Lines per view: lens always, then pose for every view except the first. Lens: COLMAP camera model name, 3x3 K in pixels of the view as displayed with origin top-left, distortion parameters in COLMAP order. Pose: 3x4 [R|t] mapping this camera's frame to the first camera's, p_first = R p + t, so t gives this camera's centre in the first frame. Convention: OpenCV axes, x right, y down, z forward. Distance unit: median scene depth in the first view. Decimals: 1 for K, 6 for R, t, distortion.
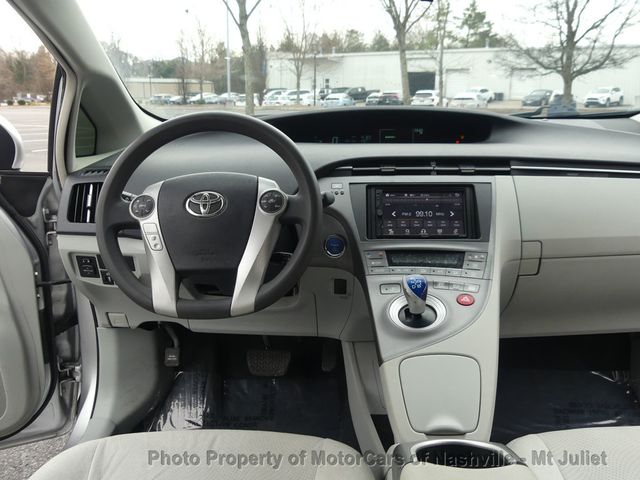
lens RADIAL K [[609.0, 0, 321.7], [0, 609.0, 246.9], [0, 0, 1]] dist [-0.073815, 0.145992]
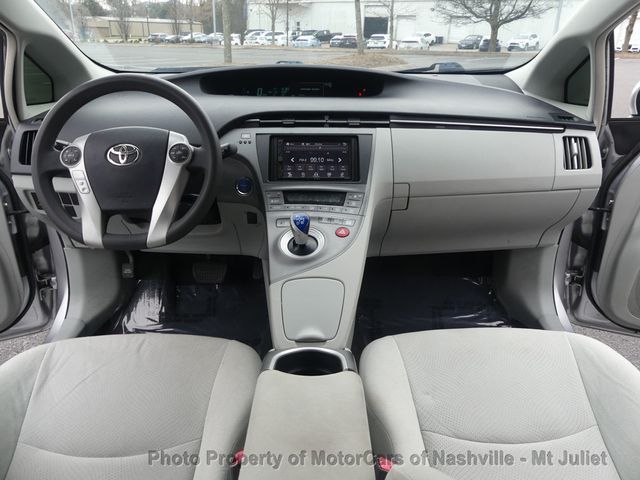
lens RADIAL K [[479.3, 0, 320.0], [0, 479.3, 240.0], [0, 0, 1]] dist [-0.008896, -0.000101]
pose [[0.998663, -0.003052, 0.051606, 0.123840], [-0.005056, 0.987705, 0.156247, -0.045711], [-0.051449, -0.156299, 0.986369, 0.019158]]
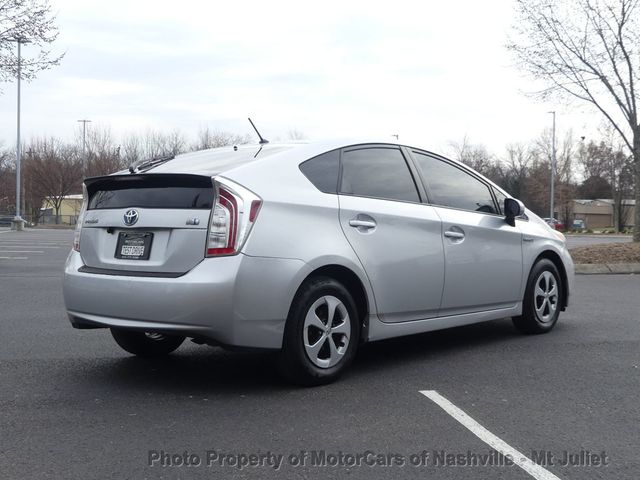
lens RADIAL K [[853.5, 0, 320.0], [0, 853.5, 240.0], [0, 0, 1]] dist [-0.000247, -0.003033]
pose [[0.778505, 0.033671, -0.626735, 3.414520], [-0.173372, 0.971245, -0.163175, 1.108772], [0.603219, 0.235690, 0.761956, -3.823019]]
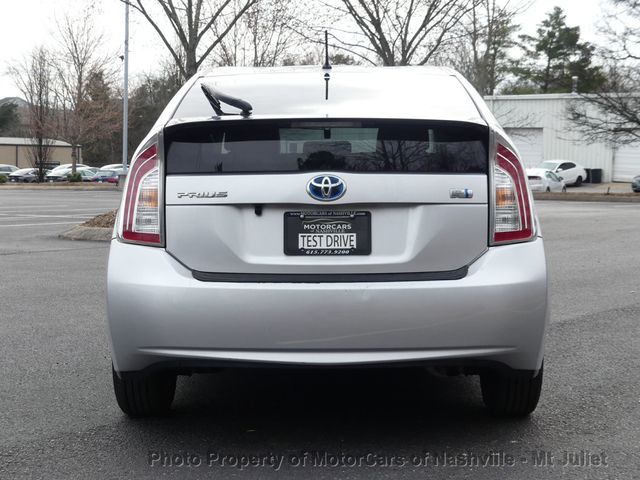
lens RADIAL K [[1212.9, 0, 320.0], [0, 1212.9, 240.0], [0, 0, 1]] dist [-0.050412, -0.068482]
pose [[0.999391, 0.010794, 0.033179, -0.094692], [-0.004334, 0.981983, -0.188921, 1.332196], [-0.034621, 0.188662, 0.981432, -4.810041]]
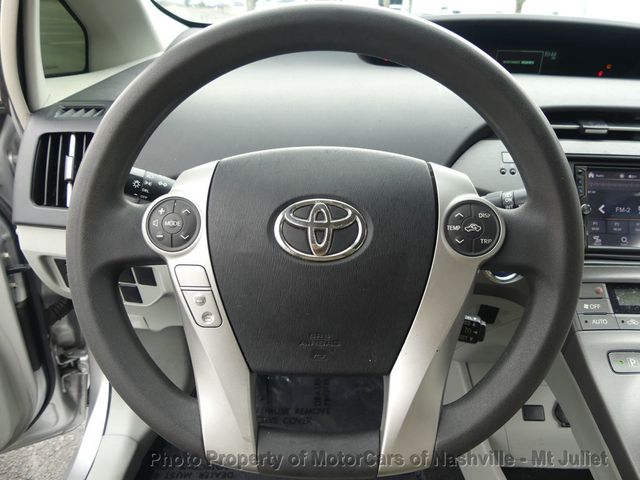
lens RADIAL K [[479.9, 0, 327.3], [0, 479.9, 230.0], [0, 0, 1]] dist [-0.021955, -0.003715]
pose [[0.998280, 0.019034, 0.055453, -0.173298], [-0.029281, 0.981287, 0.190311, -0.114573], [-0.050793, -0.191608, 0.980156, 0.558988]]
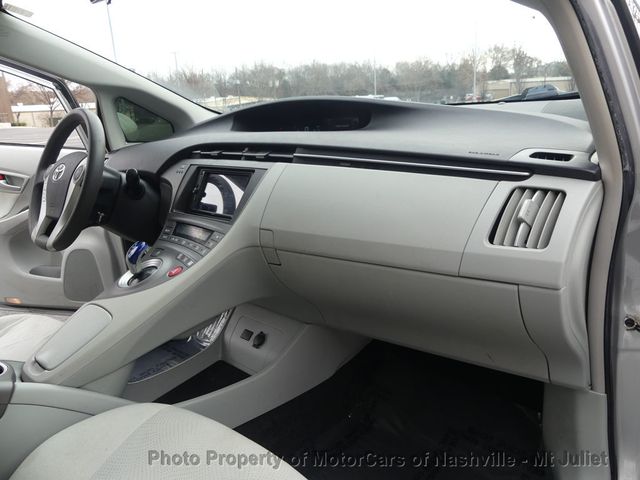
lens RADIAL K [[479.9, 0, 327.3], [0, 479.9, 230.0], [0, 0, 1]] dist [-0.021955, -0.003715]
pose [[0.767965, 0.126275, -0.627921, 0.877895], [-0.106359, 0.991904, 0.069392, -0.070952], [0.631600, 0.013494, 0.775177, 0.438915]]
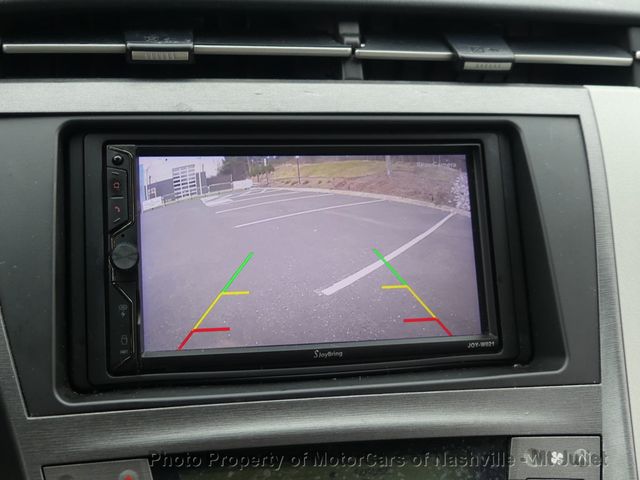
lens RADIAL K [[867.5, 0, 320.0], [0, 867.5, 240.0], [0, 0, 1]] dist [-0.032881, -0.128041]
pose [[0.967840, -0.032005, 0.249524, 0.085261], [0.002840, 0.993201, 0.116377, -0.096849], [-0.251552, -0.111926, 0.961350, 0.678316]]
